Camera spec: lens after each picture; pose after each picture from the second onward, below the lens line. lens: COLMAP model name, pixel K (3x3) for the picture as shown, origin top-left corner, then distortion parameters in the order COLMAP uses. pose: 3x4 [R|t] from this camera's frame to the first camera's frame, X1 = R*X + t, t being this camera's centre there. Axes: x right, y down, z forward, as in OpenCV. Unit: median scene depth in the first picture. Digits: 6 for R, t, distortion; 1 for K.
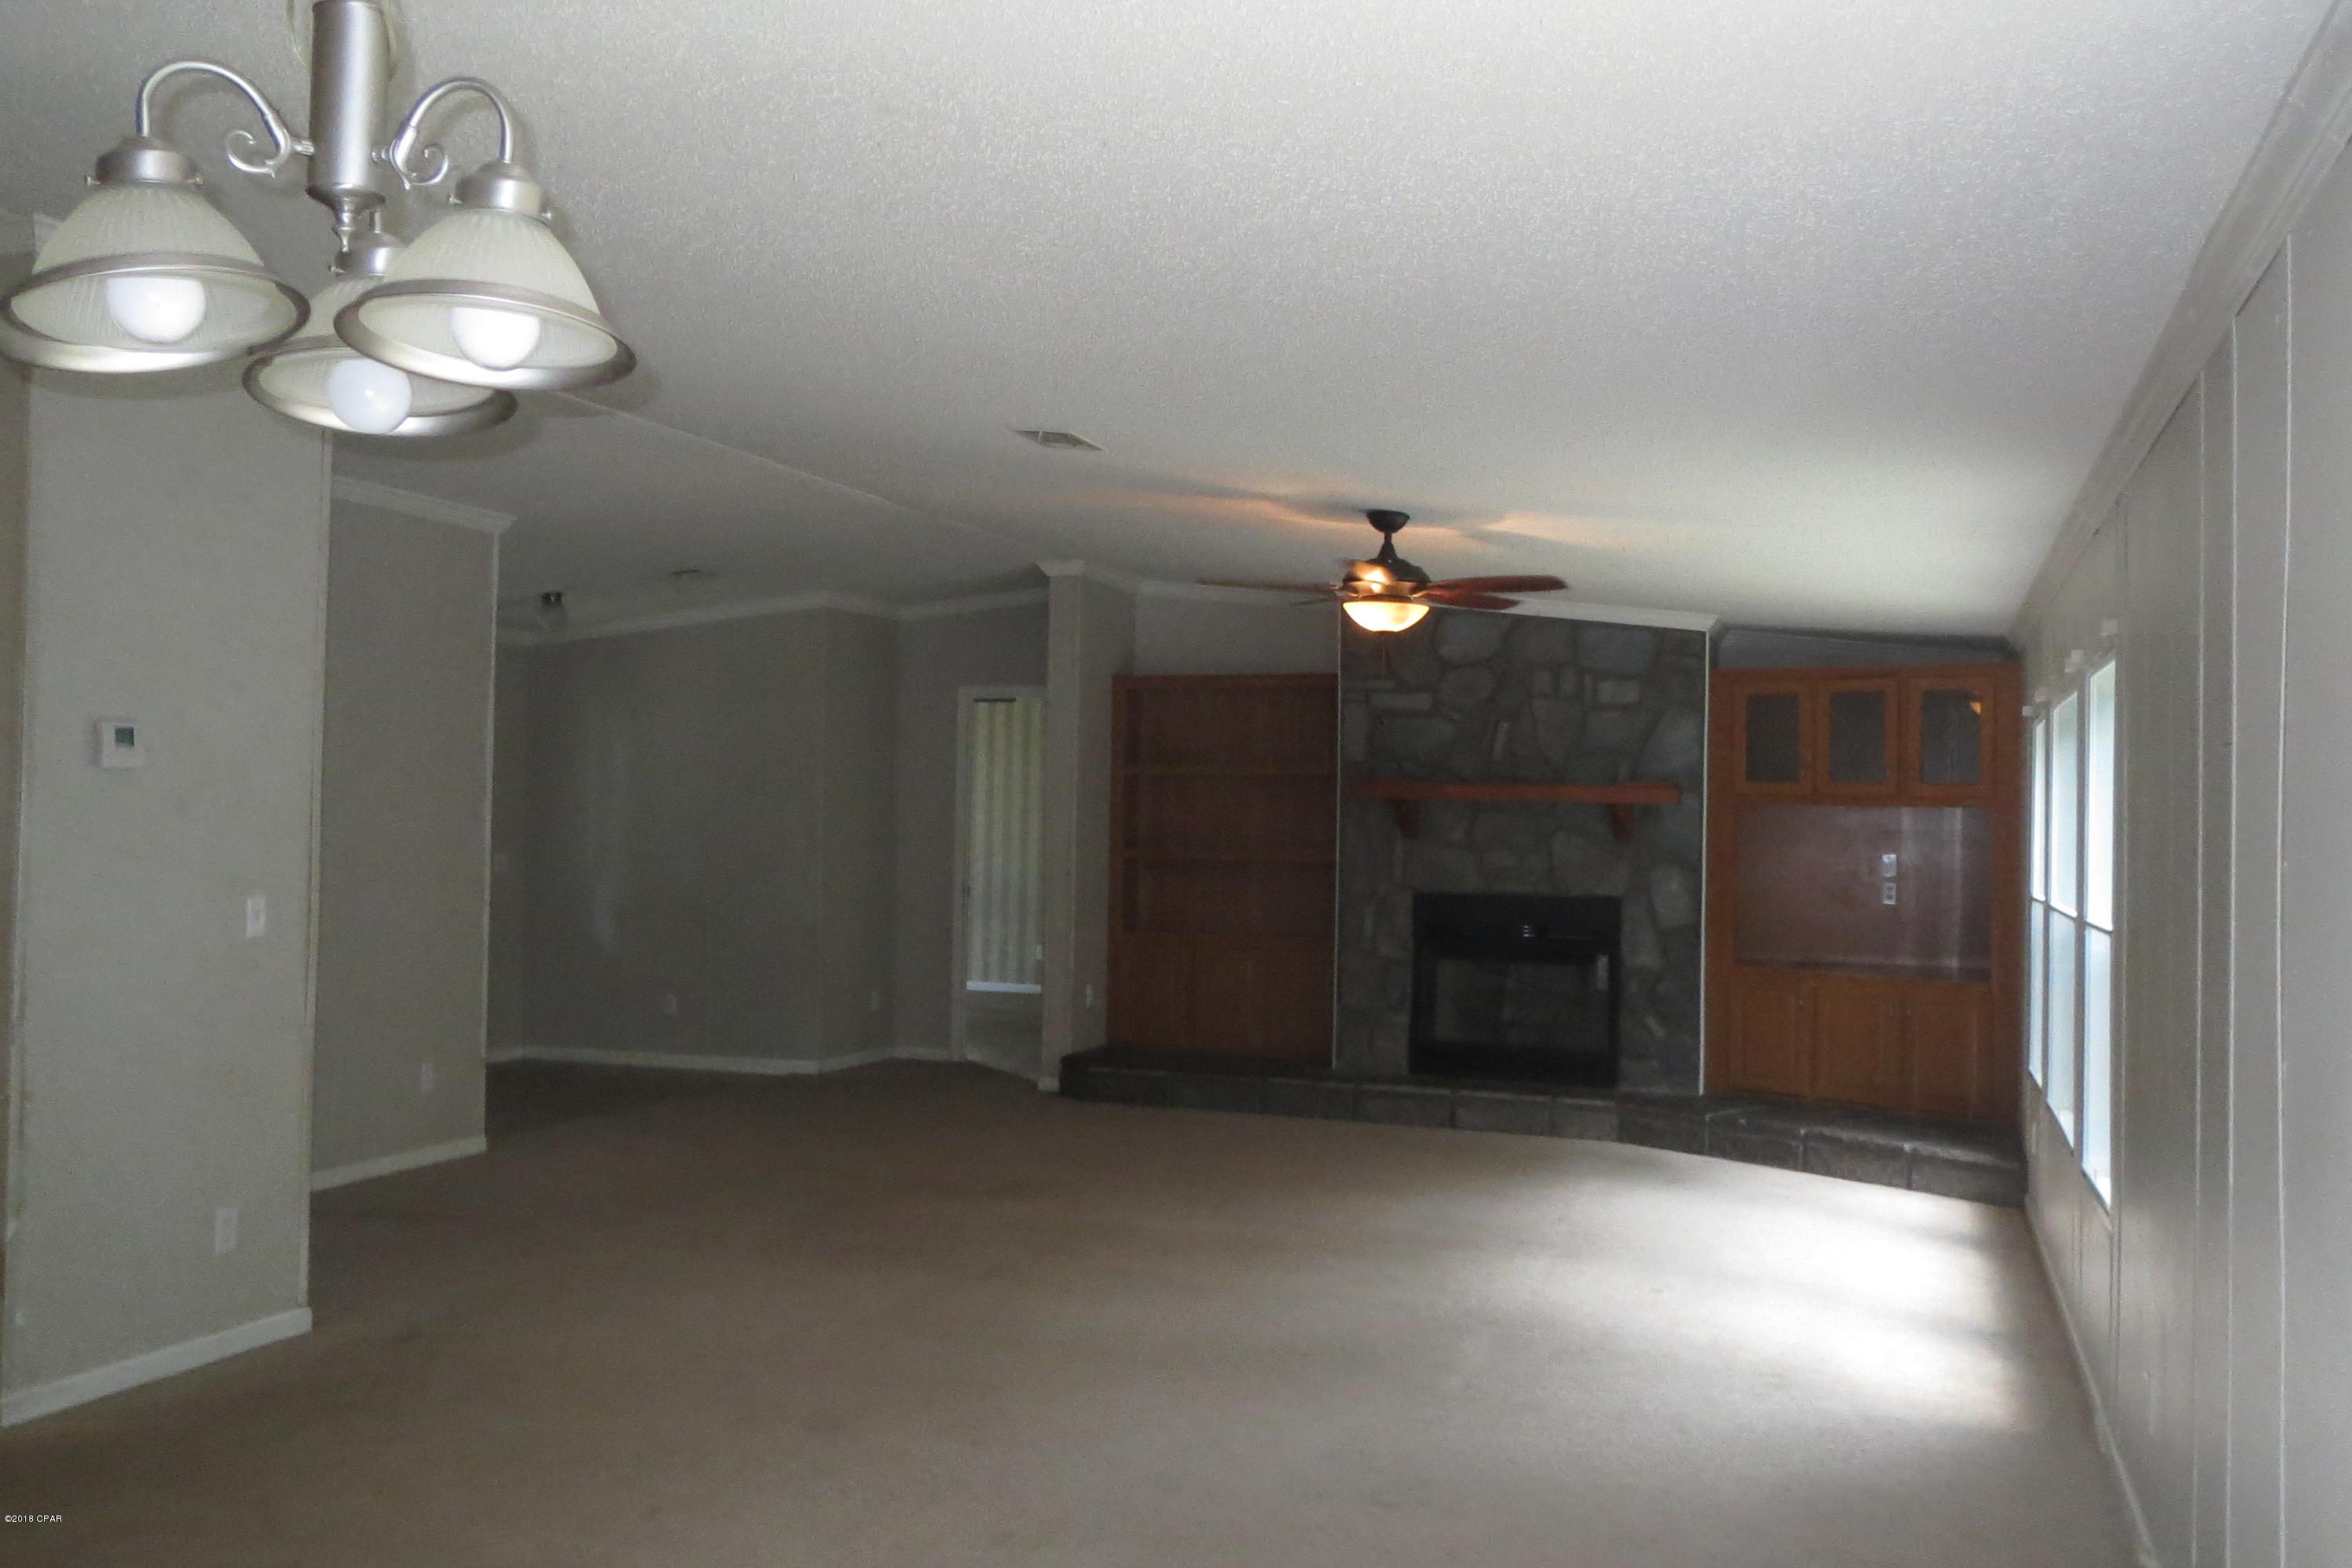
lens RADIAL K [[2027.3, 0, 1177.3], [0, 2027.3, 779.8], [0, 0, 1]] dist [0.000985, 0.017677]
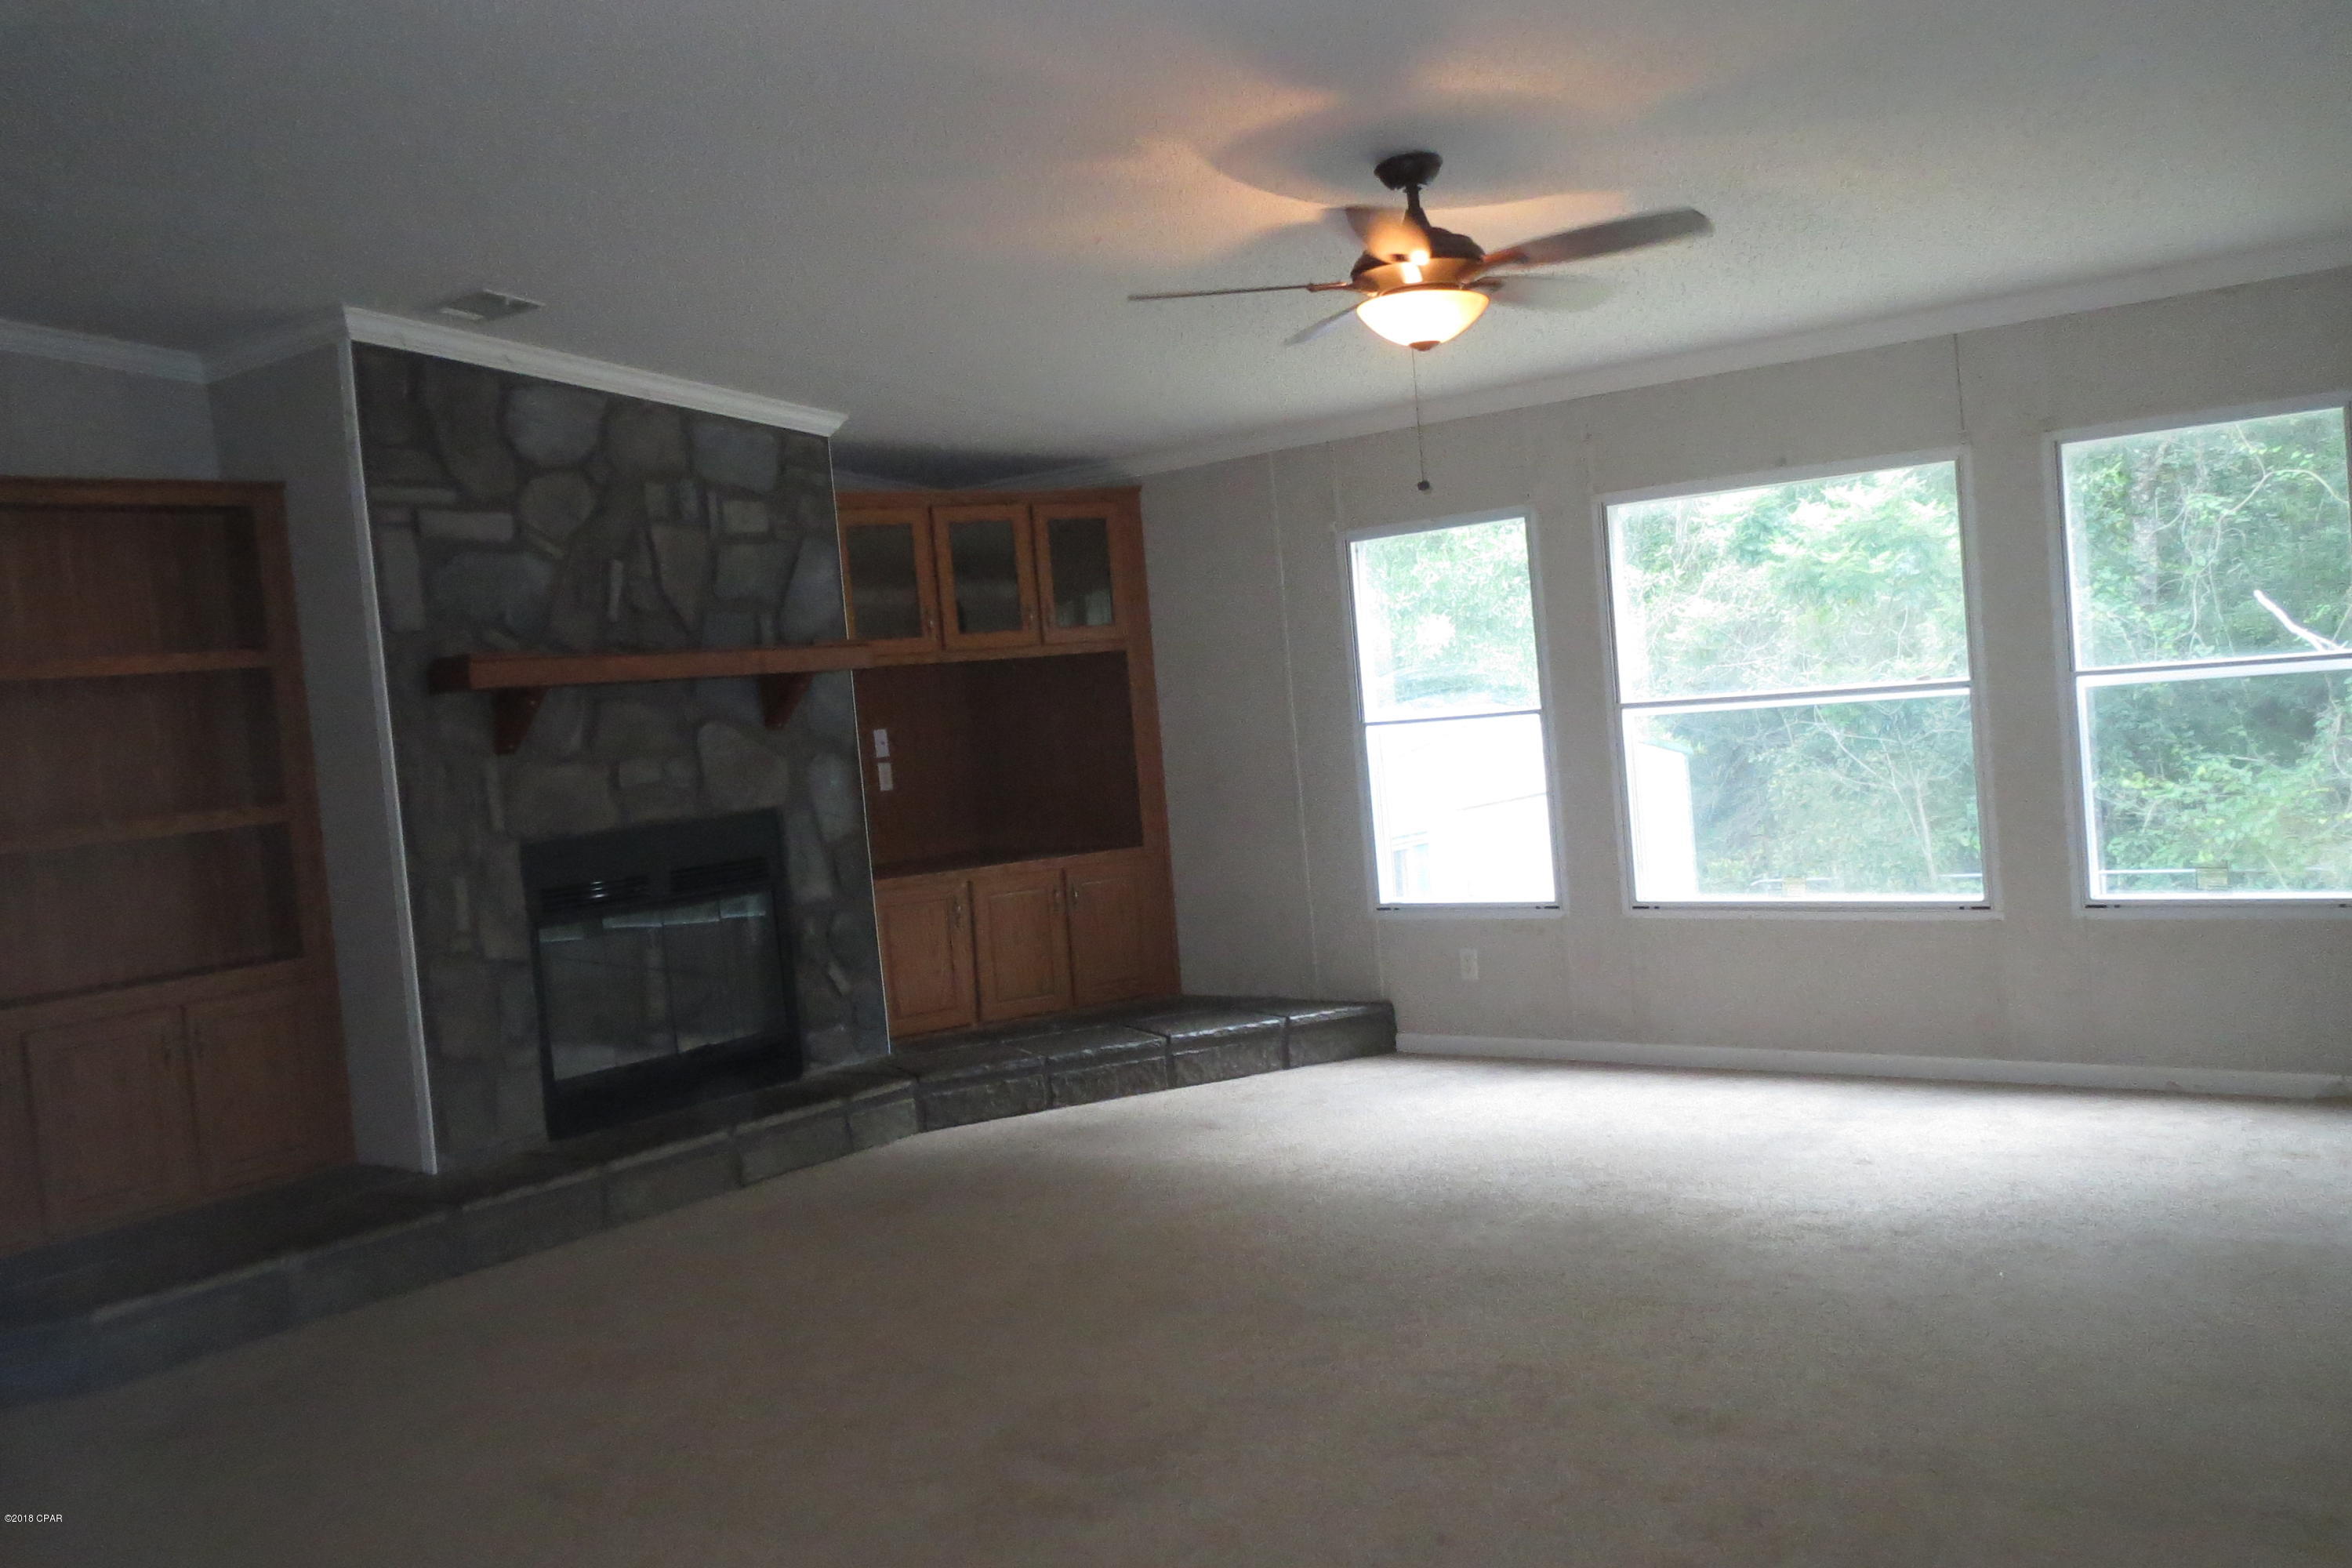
lens RADIAL K [[2027.3, 0, 1180.1], [0, 2027.3, 774.2], [0, 0, 1]] dist [0.000985, 0.017677]
pose [[0.296877, -0.082605, 0.951336, -0.406331], [0.076306, 0.995118, 0.062594, 0.012480], [-0.951862, 0.054010, 0.301731, 0.646311]]
